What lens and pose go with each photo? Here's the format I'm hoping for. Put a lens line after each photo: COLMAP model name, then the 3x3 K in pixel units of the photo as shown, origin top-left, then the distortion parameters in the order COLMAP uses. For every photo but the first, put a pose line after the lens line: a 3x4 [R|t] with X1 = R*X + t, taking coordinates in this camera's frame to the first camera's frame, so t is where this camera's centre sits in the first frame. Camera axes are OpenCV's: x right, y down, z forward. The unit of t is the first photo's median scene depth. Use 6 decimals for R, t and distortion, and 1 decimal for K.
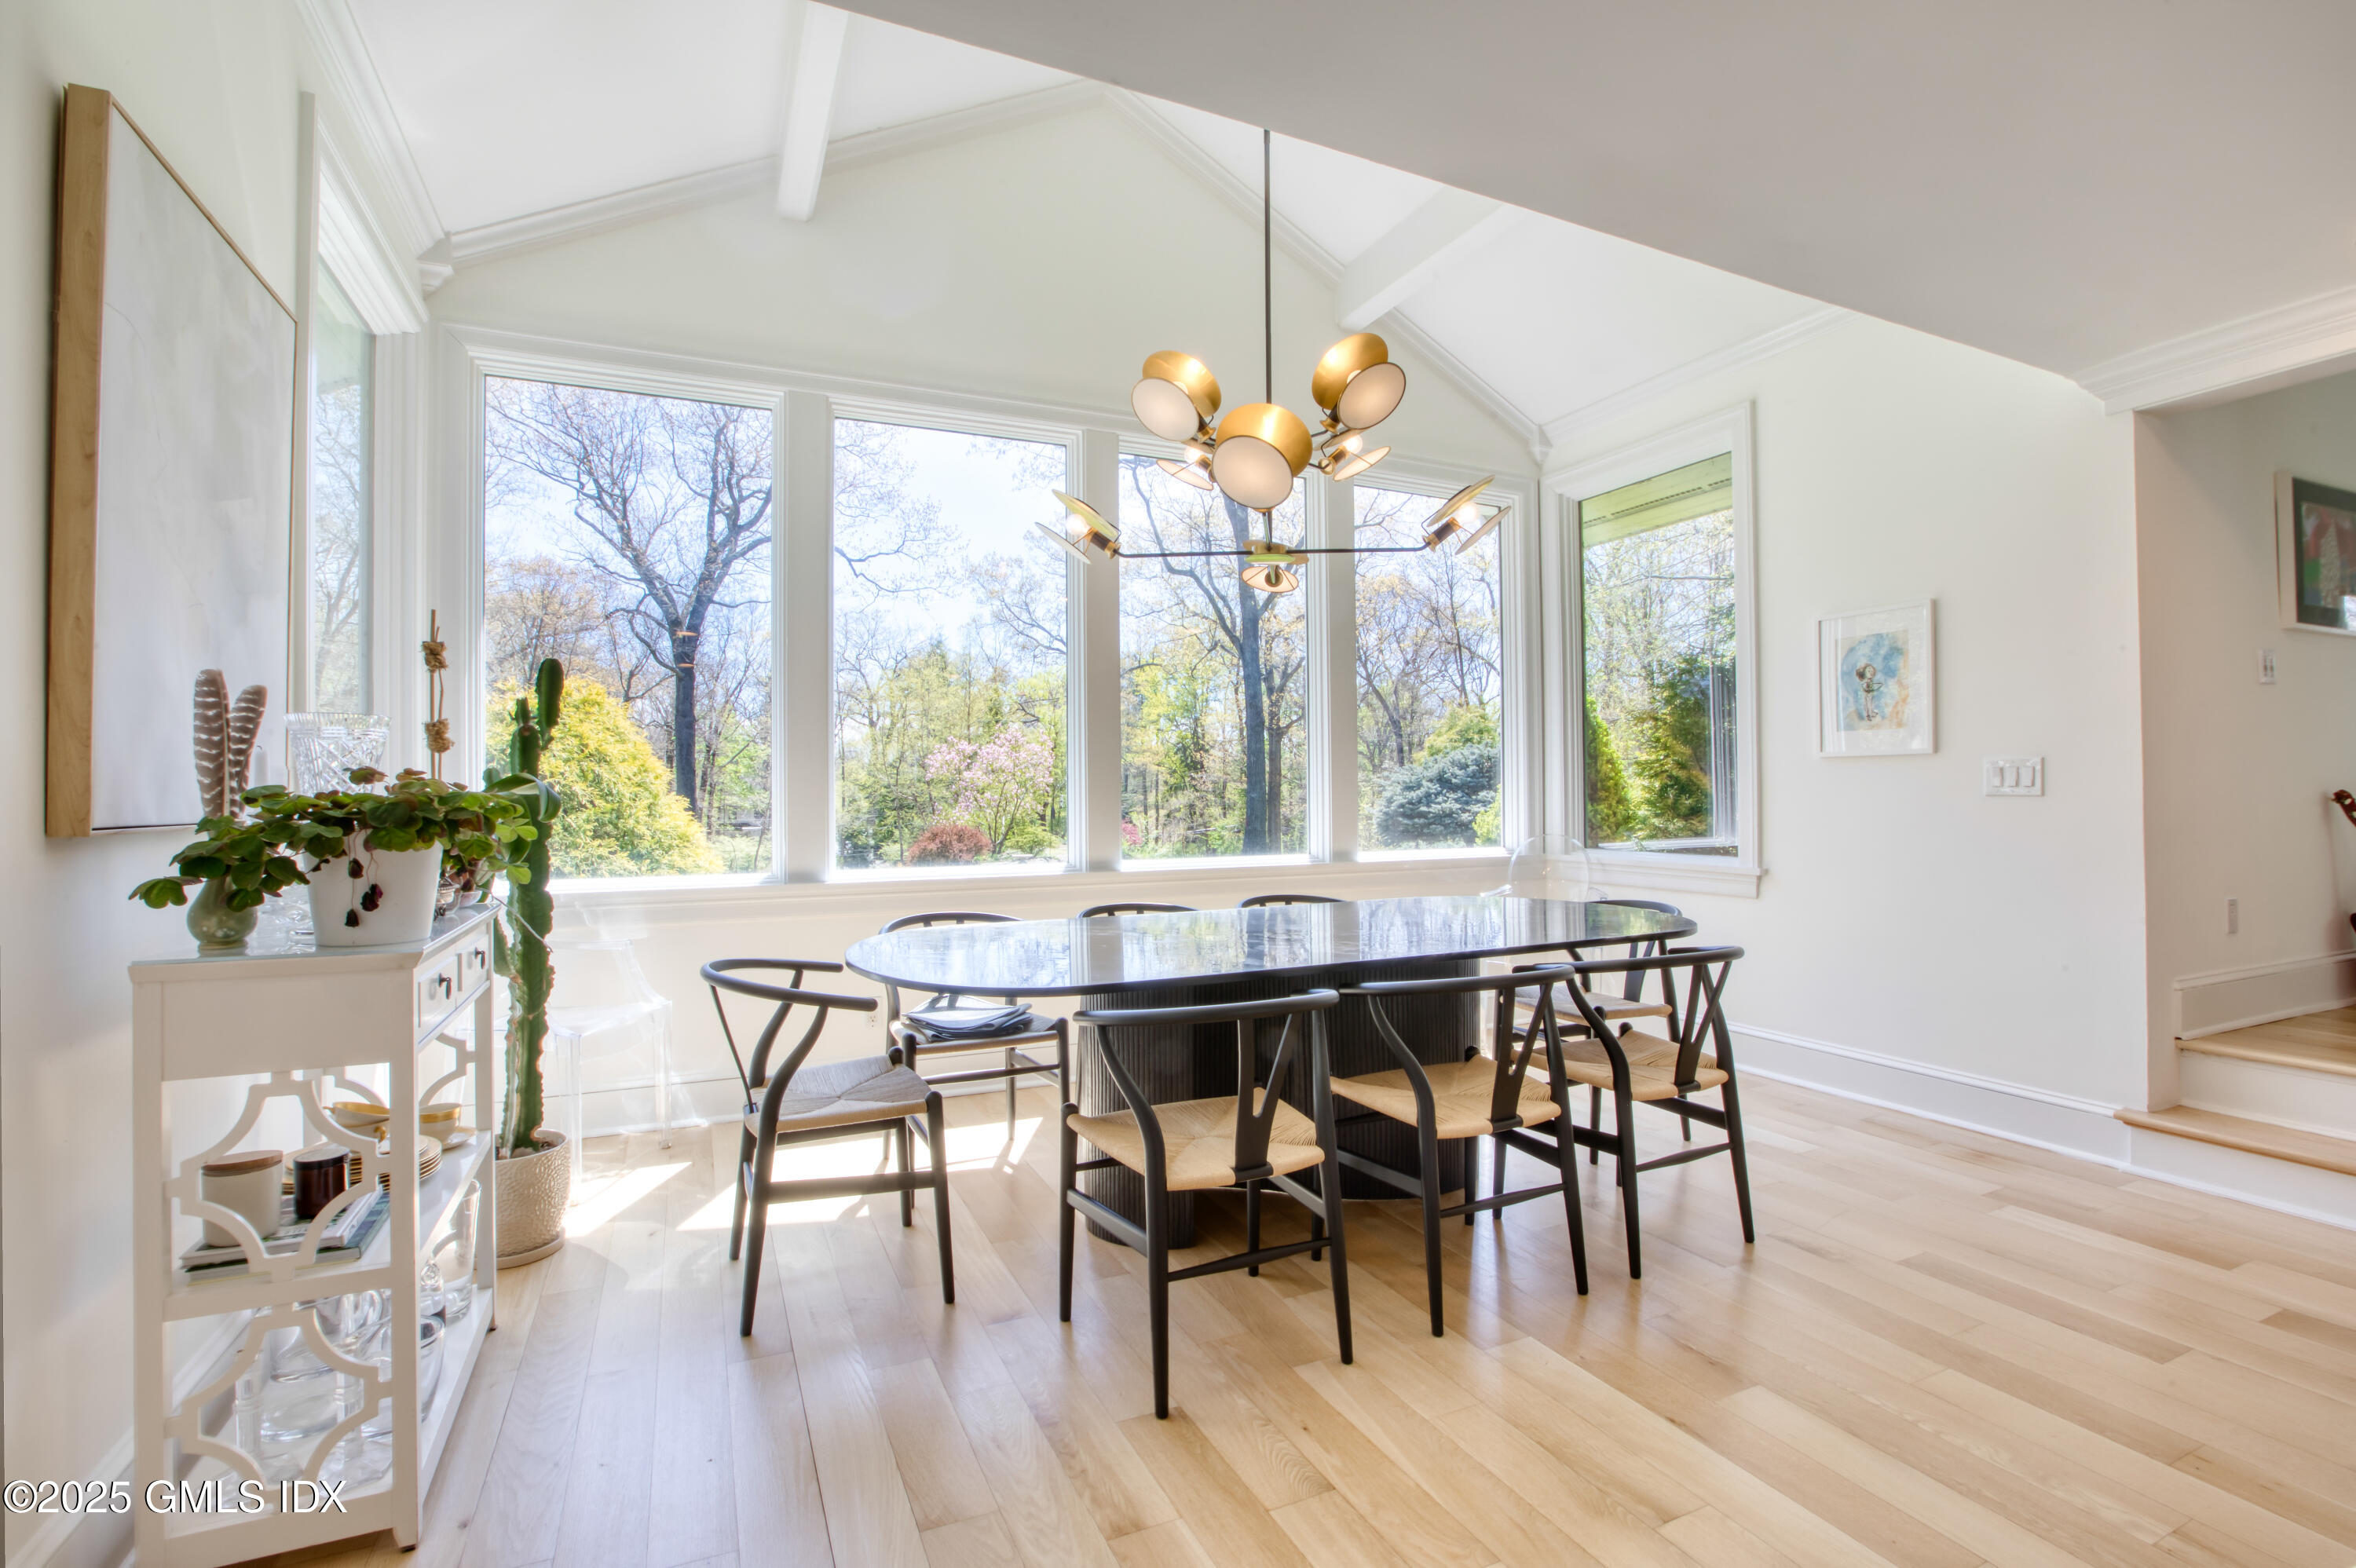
lens RADIAL K [[1071.2, 0, 1177.7], [0, 1071.2, 773.4], [0, 0, 1]] dist [-0.001655, -0.000195]
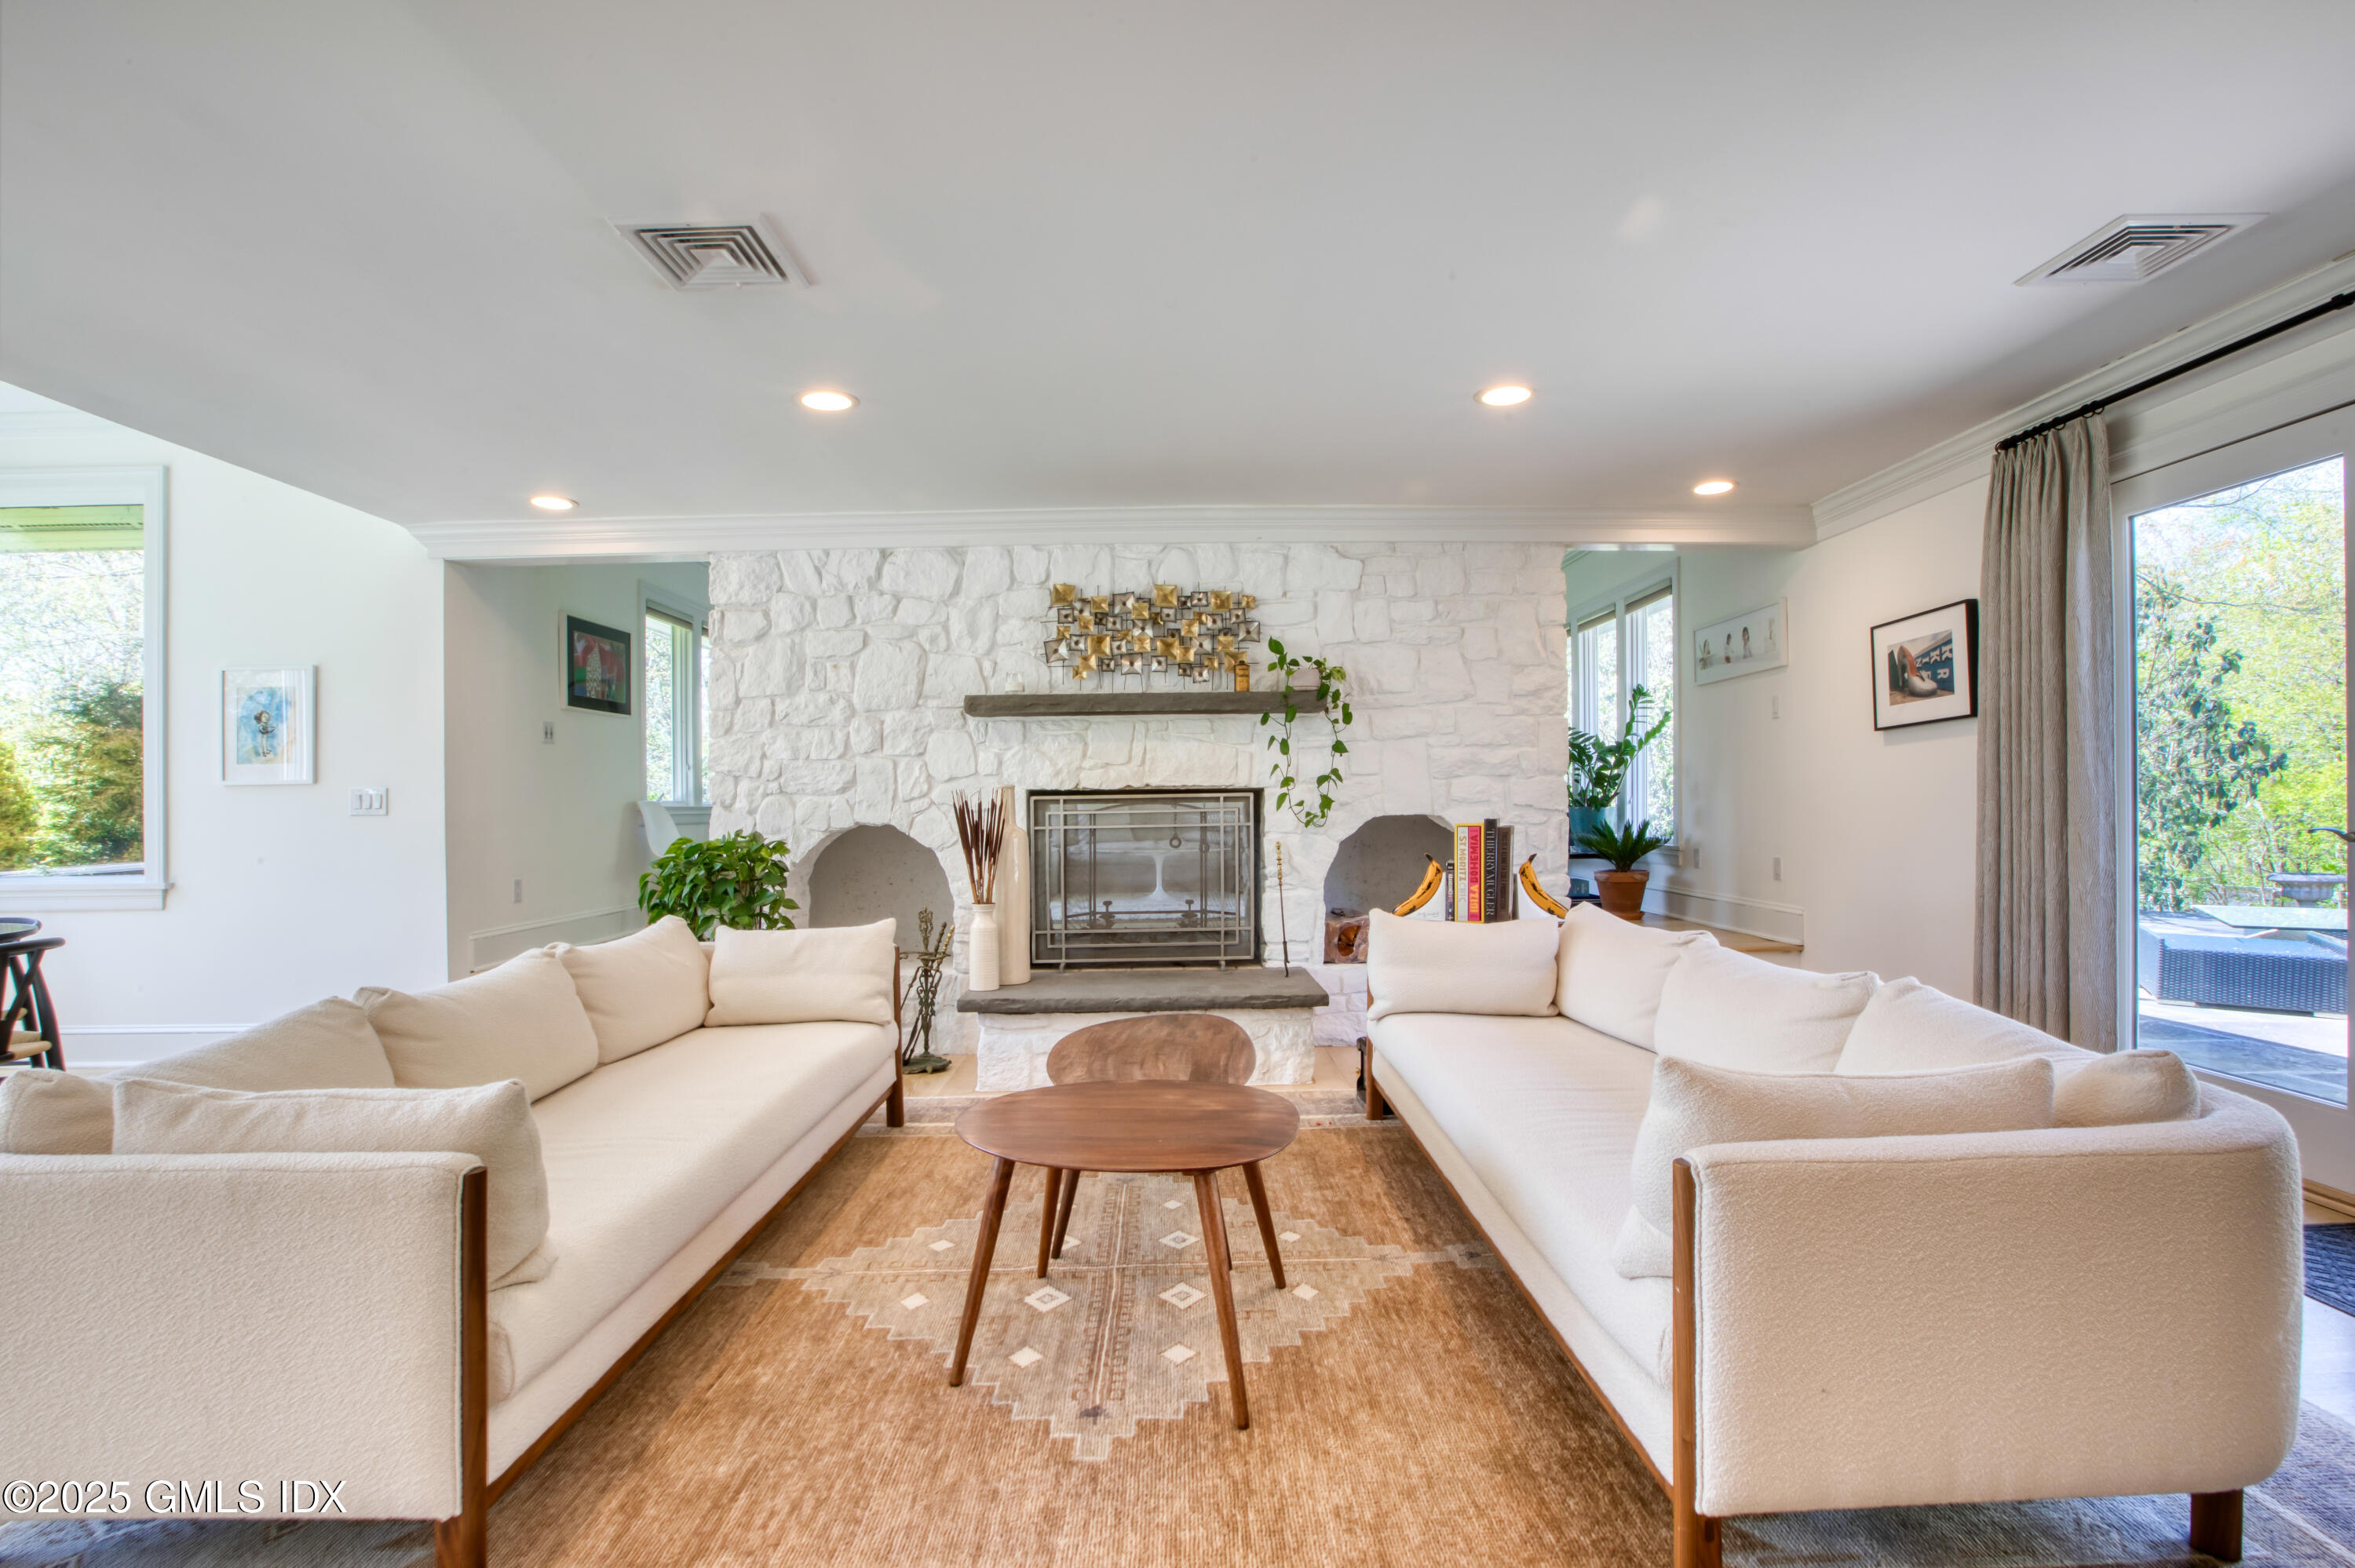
lens RADIAL K [[1080.1, 0, 1173.9], [0, 1080.1, 788.0], [0, 0, 1]] dist [-0.002884, -0.000354]
pose [[0.415104, 0.009460, 0.909725, -0.052139], [-0.002351, 0.999954, -0.009326, -0.003508], [-0.909771, 0.001733, 0.415107, -0.480670]]
